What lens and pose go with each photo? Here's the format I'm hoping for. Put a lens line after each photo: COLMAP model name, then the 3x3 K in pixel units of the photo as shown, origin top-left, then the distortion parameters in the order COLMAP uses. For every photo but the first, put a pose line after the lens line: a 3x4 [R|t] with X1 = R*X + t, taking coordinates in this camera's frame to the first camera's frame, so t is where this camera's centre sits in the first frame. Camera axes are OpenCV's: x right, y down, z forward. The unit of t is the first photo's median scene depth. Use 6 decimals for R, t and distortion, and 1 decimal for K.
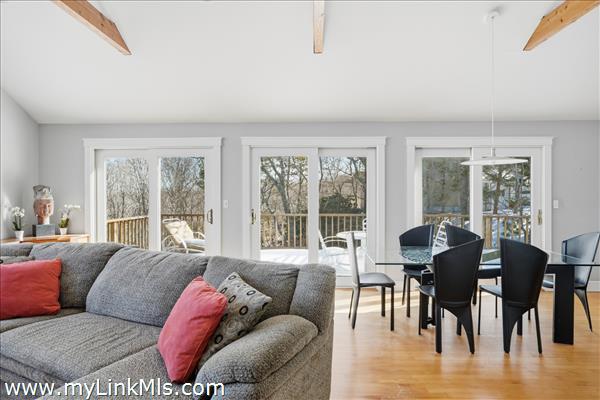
lens RADIAL K [[382.5, 0, 300.7], [0, 382.5, 192.0], [0, 0, 1]] dist [0.062198, 0.000683]
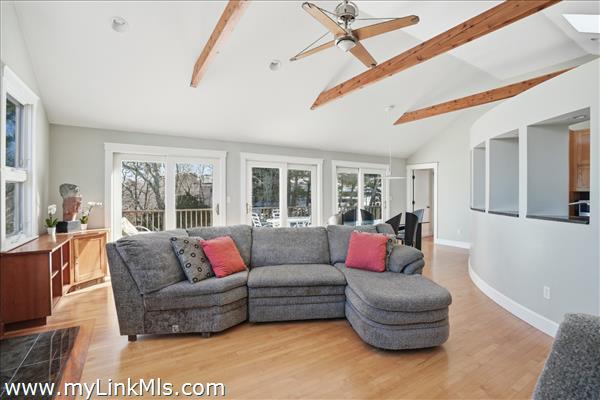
lens RADIAL K [[292.4, 0, 308.3], [0, 292.4, 194.1], [0, 0, 1]] dist [-0.003322, -0.000269]
pose [[0.807343, -0.001525, 0.590080, -0.601435], [-0.002795, 0.999976, 0.006410, 0.003281], [-0.590076, -0.006824, 0.807319, -0.017343]]
